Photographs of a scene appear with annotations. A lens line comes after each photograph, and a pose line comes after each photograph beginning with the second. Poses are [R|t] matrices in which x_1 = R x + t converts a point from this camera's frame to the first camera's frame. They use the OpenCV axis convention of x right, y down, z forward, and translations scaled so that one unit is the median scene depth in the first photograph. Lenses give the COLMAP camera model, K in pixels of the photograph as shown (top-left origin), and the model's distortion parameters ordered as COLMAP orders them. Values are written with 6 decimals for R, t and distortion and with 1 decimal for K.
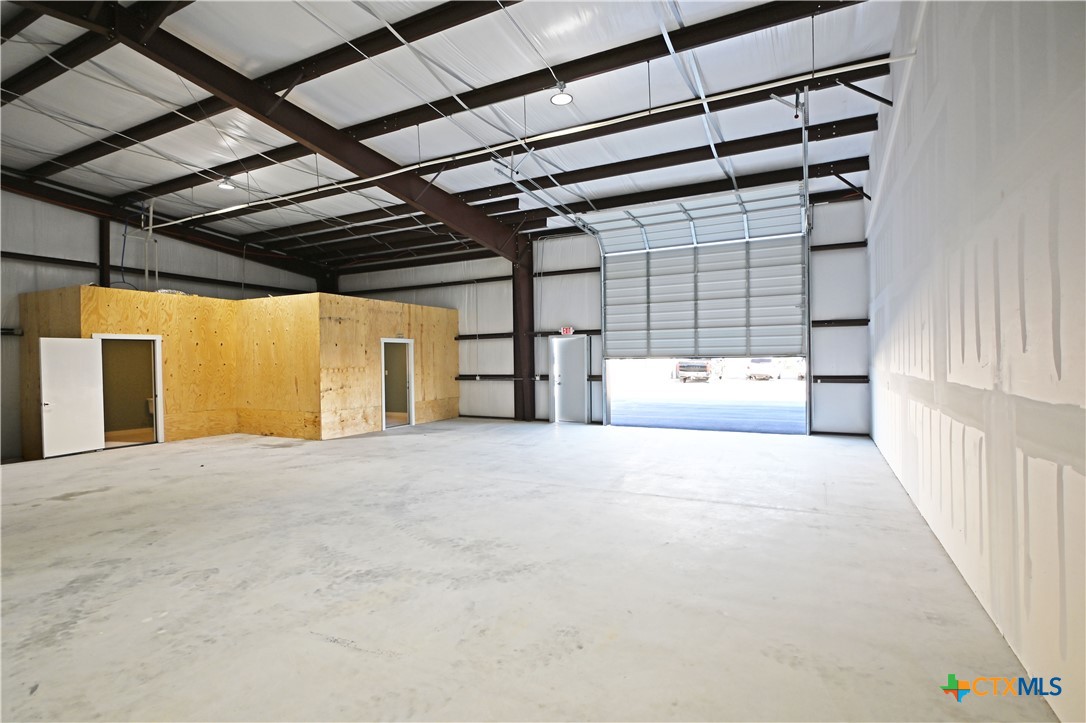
lens RADIAL K [[535.8, 0, 543.0], [0, 535.8, 361.5], [0, 0, 1]] dist [0.003396, 0.001450]
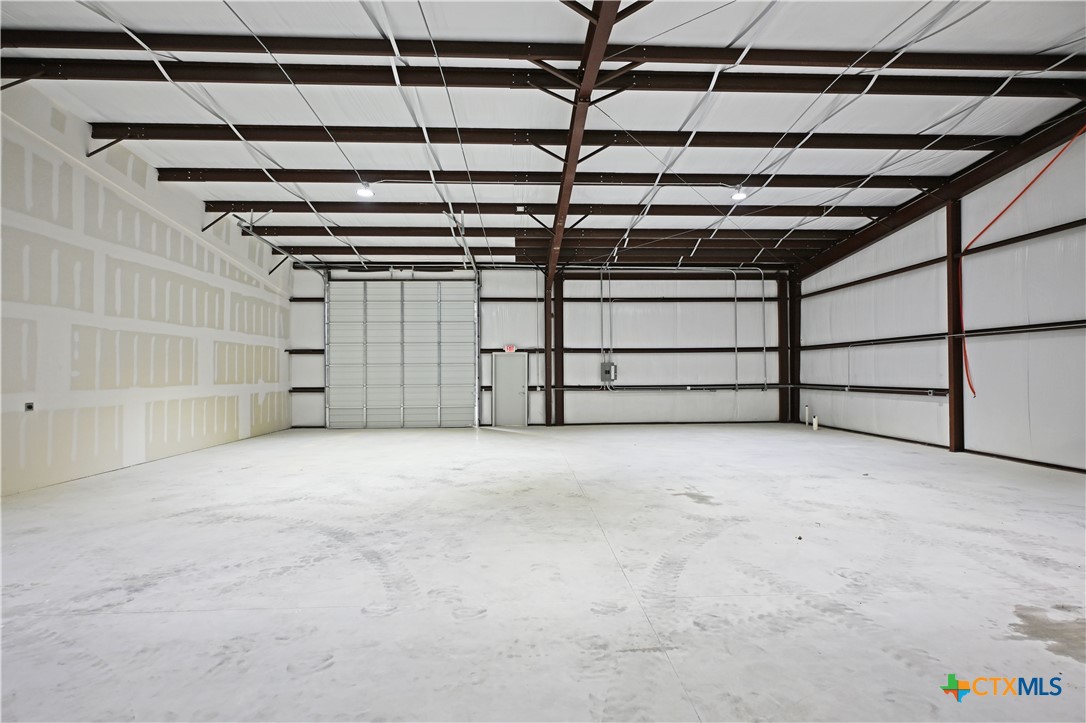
lens RADIAL K [[526.4, 0, 548.0], [0, 526.4, 361.0], [0, 0, 1]] dist [-0.002204, 0.000293]
pose [[-0.864070, 0.004840, -0.503348, -0.058536], [0.014837, 0.999764, -0.015855, -0.000600], [0.503152, -0.021168, -0.863939, 0.868547]]
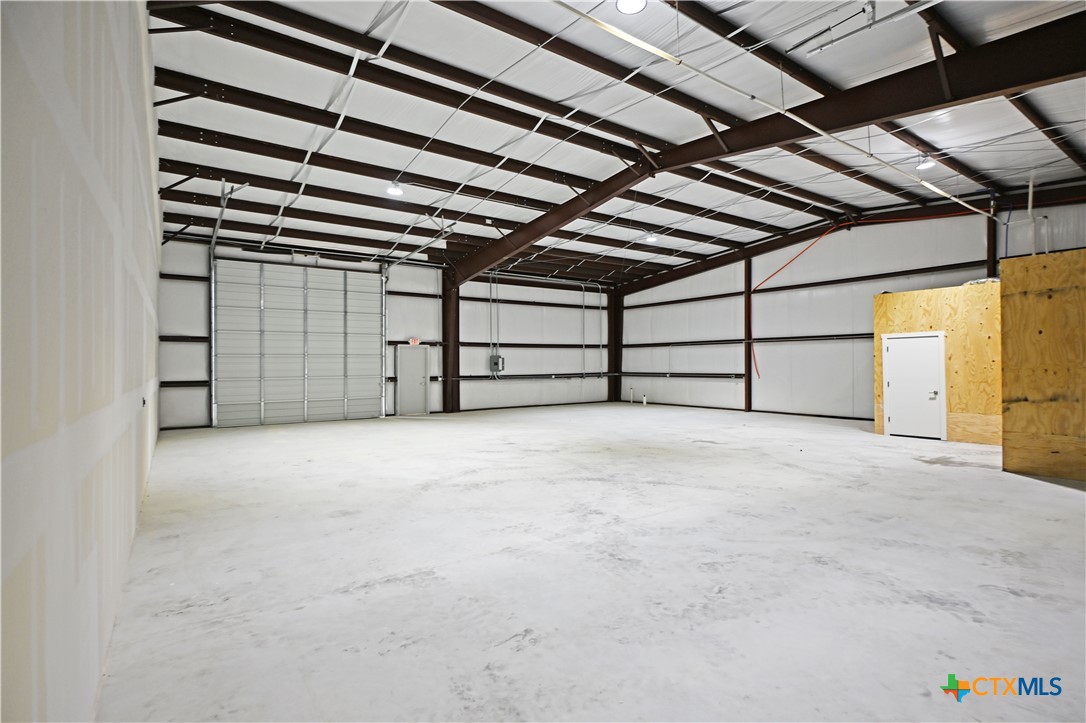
lens RADIAL K [[526.4, 0, 548.0], [0, 526.4, 361.0], [0, 0, 1]] dist [-0.002204, 0.000293]
pose [[-0.456380, 0.009012, -0.889740, 0.387333], [0.009799, 0.999939, 0.005103, -0.004969], [0.889731, -0.006390, -0.456440, 0.652252]]
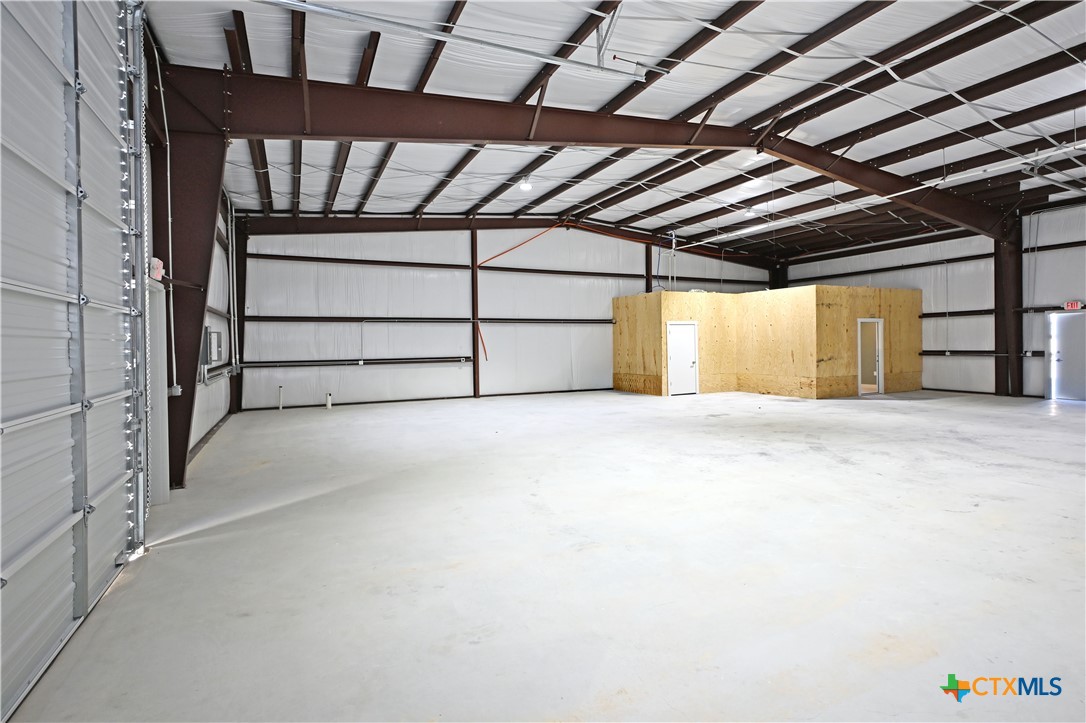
lens RADIAL K [[529.4, 0, 538.6], [0, 529.4, 350.1], [0, 0, 1]] dist [-0.002017, -0.001146]
pose [[0.795750, 0.008704, -0.605562, -0.146061], [0.003409, 0.999816, 0.018851, 0.001627], [0.605615, -0.017065, 0.795575, -0.345372]]
